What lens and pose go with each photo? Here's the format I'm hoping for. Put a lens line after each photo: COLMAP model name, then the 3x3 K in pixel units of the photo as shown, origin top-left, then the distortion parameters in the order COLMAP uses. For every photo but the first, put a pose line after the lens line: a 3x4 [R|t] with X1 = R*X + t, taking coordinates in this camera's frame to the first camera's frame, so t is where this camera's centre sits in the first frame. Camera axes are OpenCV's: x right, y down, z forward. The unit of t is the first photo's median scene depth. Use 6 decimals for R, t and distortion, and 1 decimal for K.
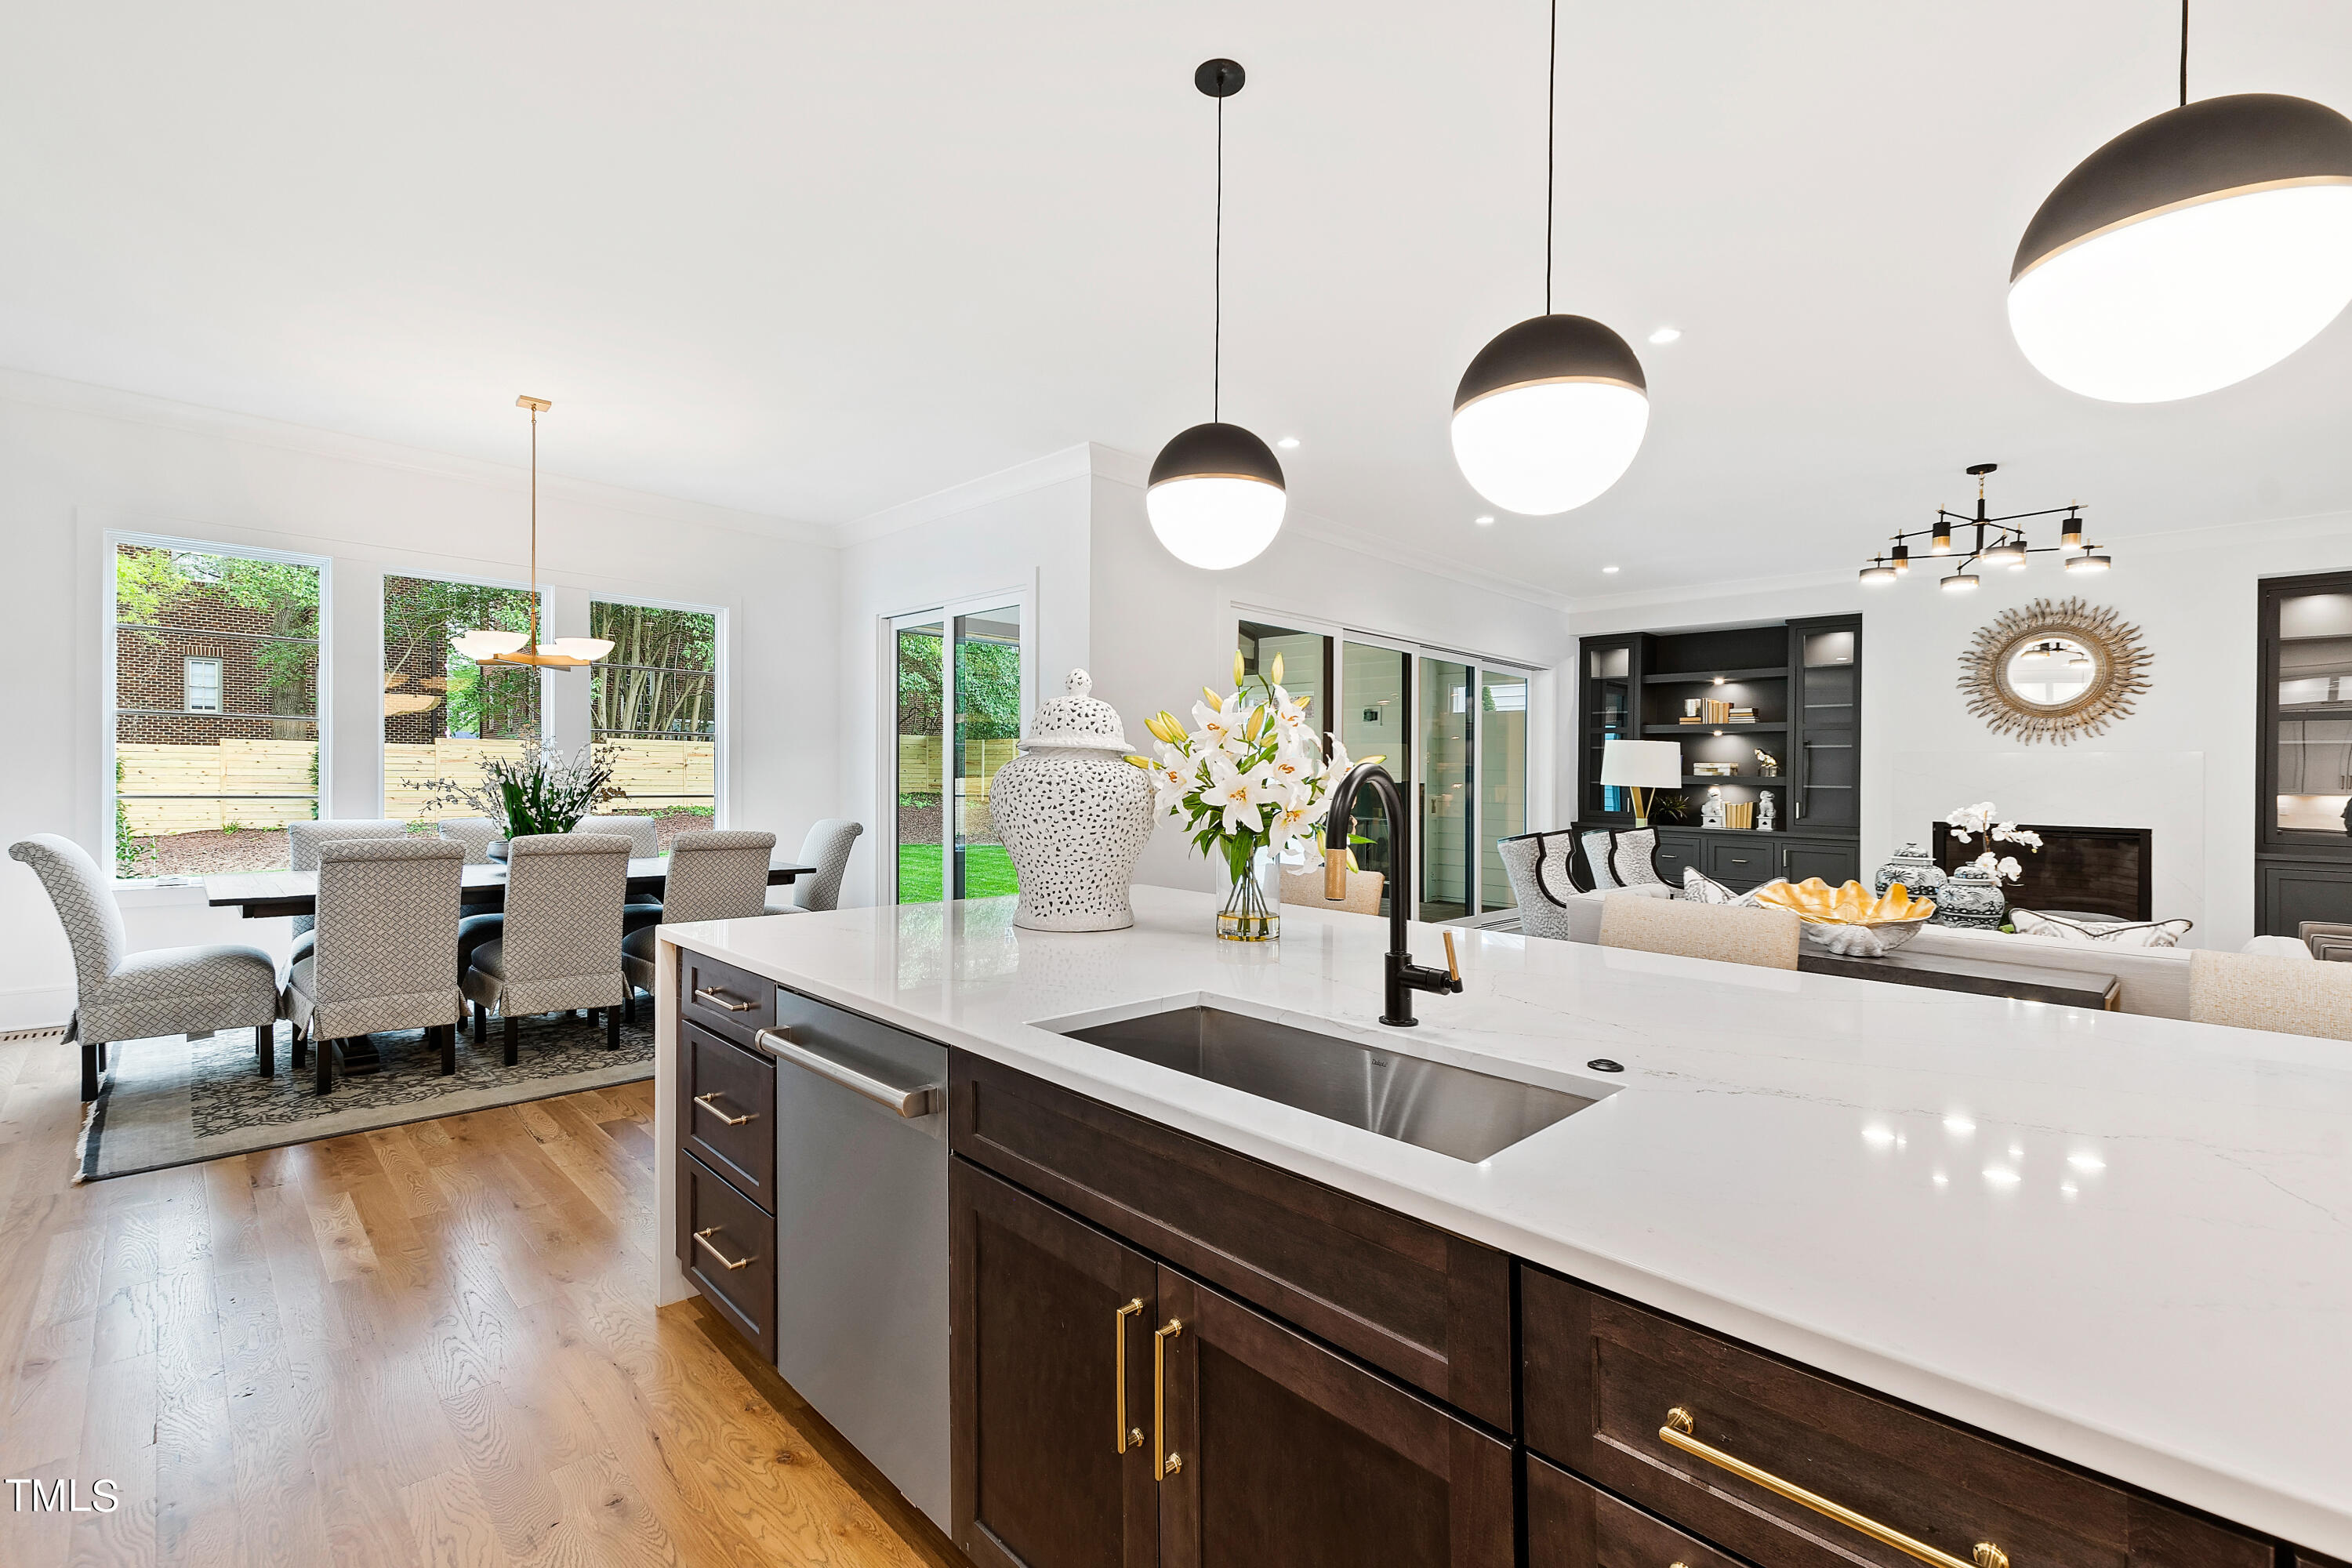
lens RADIAL K [[1034.1, 0, 1174.1], [0, 1034.1, 778.3], [0, 0, 1]] dist [0.001292, 0.000109]
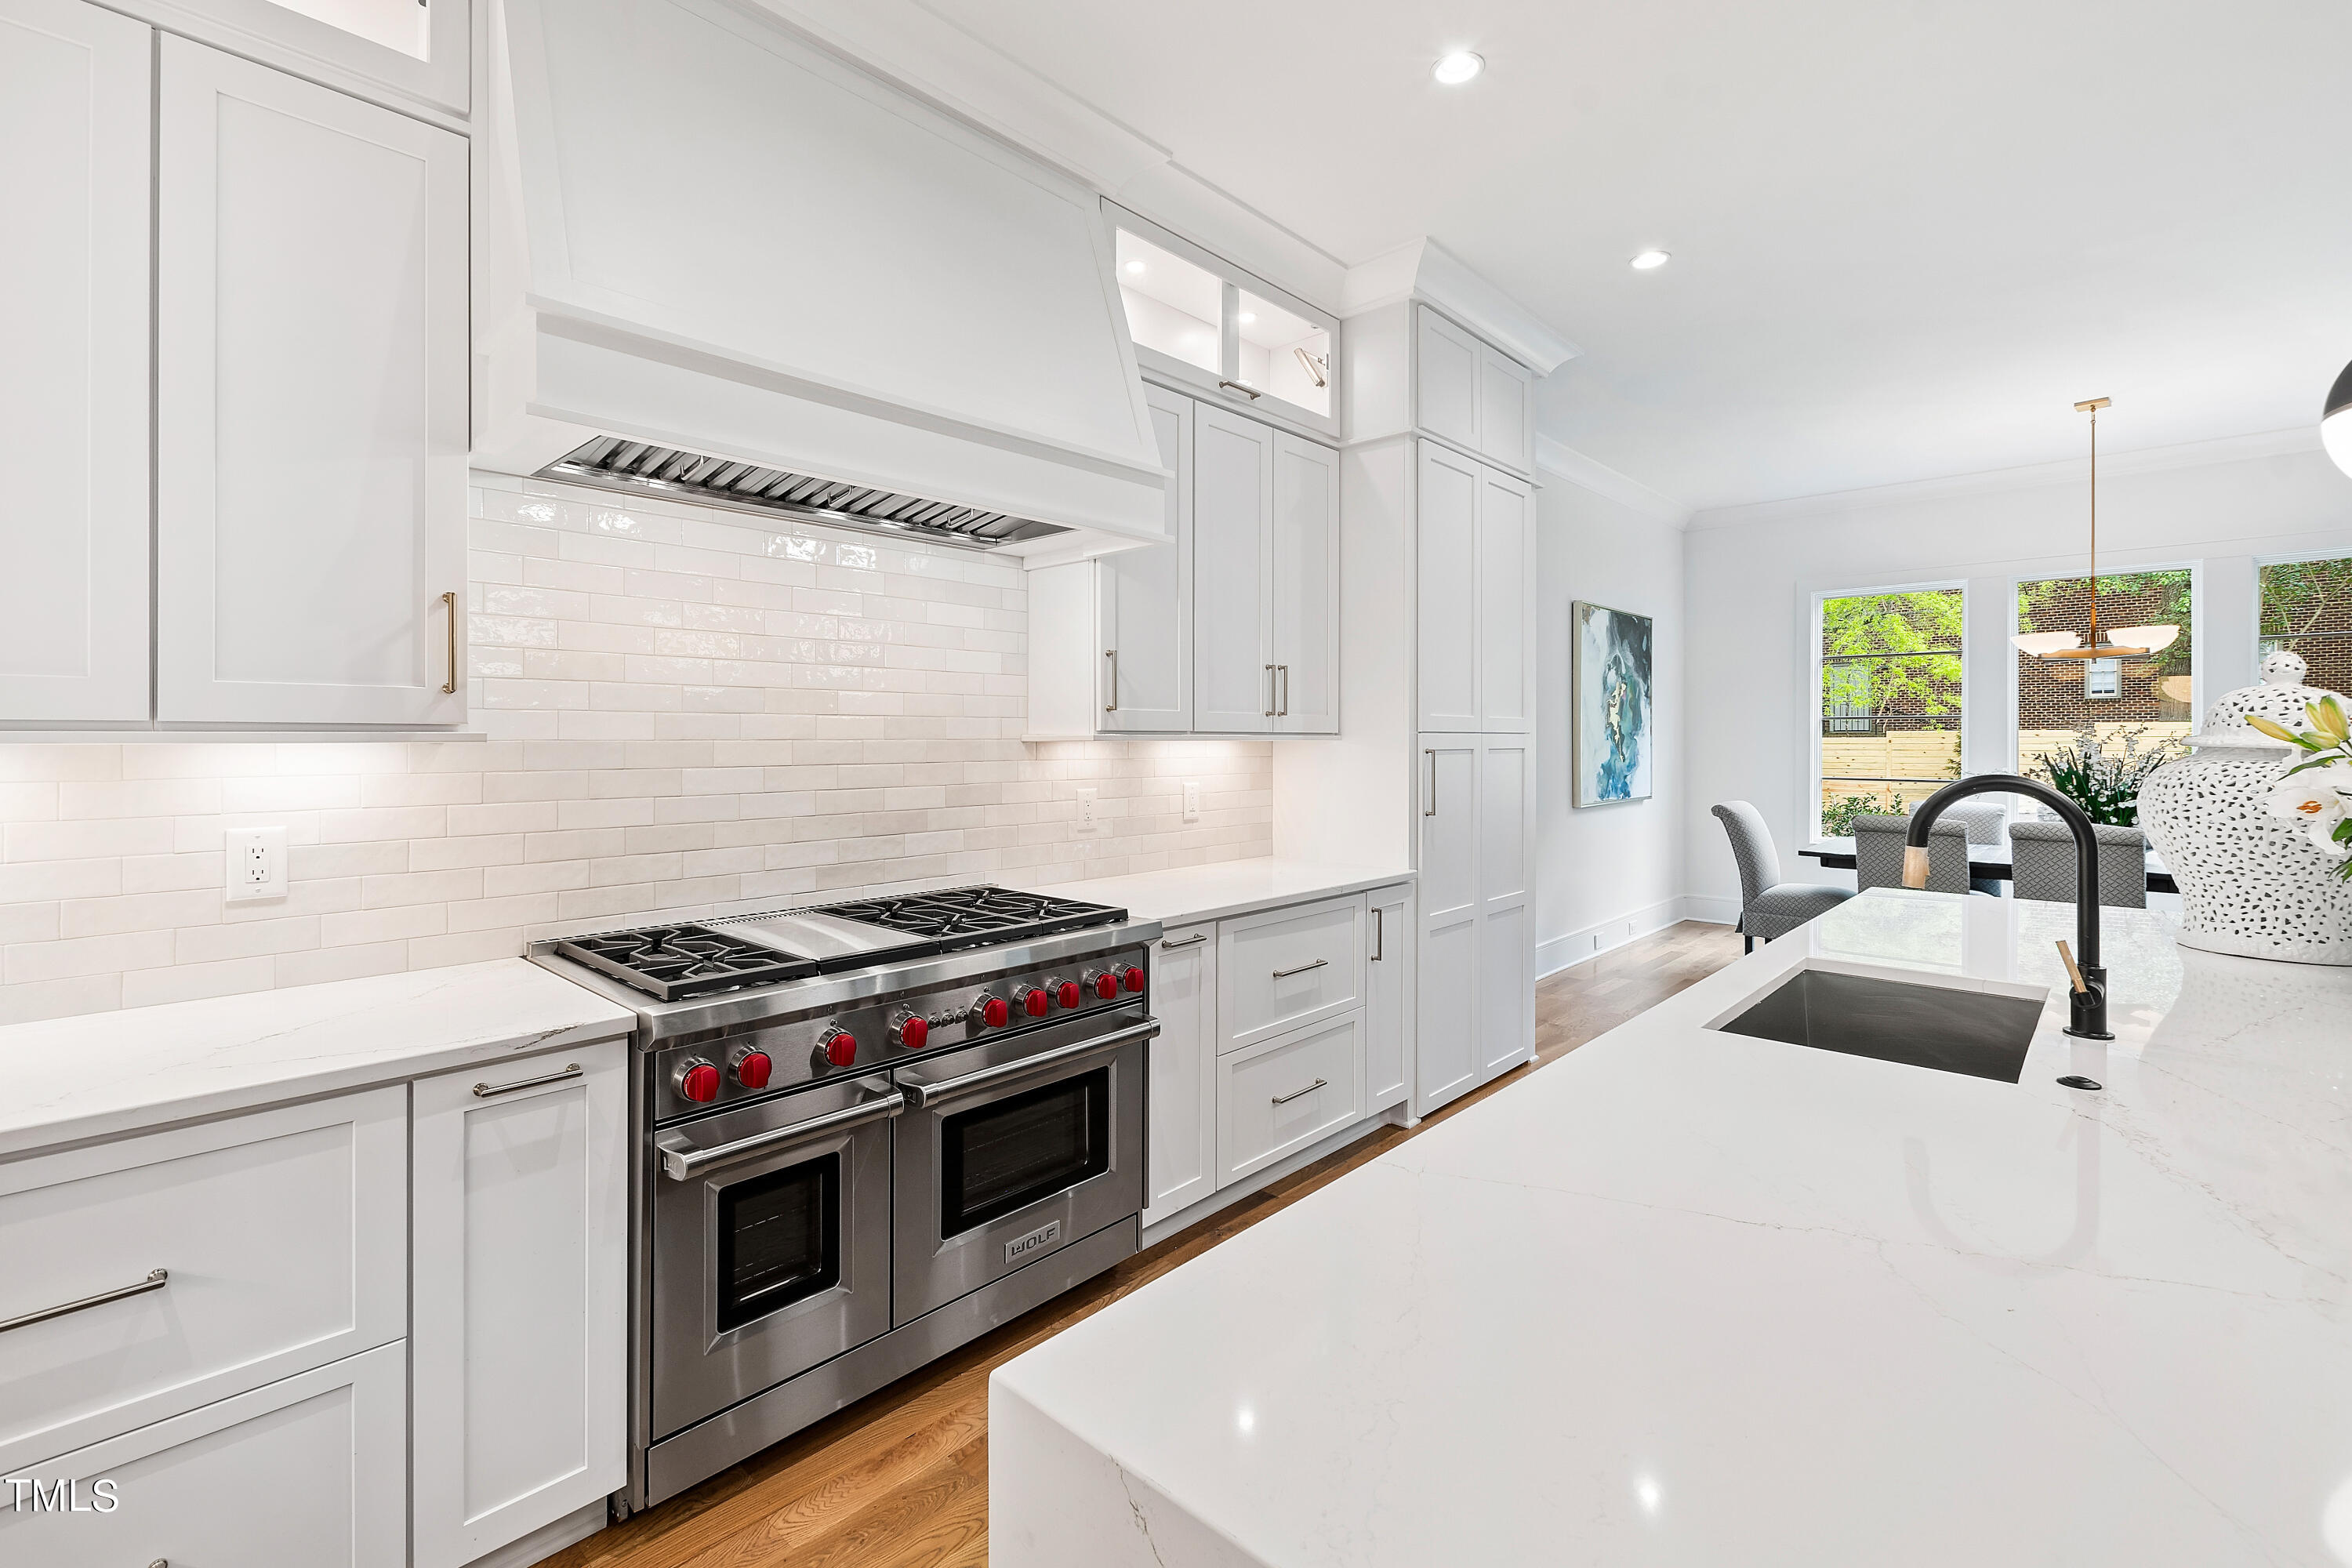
lens RADIAL K [[1034.1, 0, 1134.1], [0, 1034.1, 748.5], [0, 0, 1]] dist [0.001292, 0.000109]
pose [[0.031966, -0.008181, -0.999455, 0.770090], [-0.001969, 0.999964, -0.008248, -0.019325], [0.999487, 0.002231, 0.031948, 0.030821]]
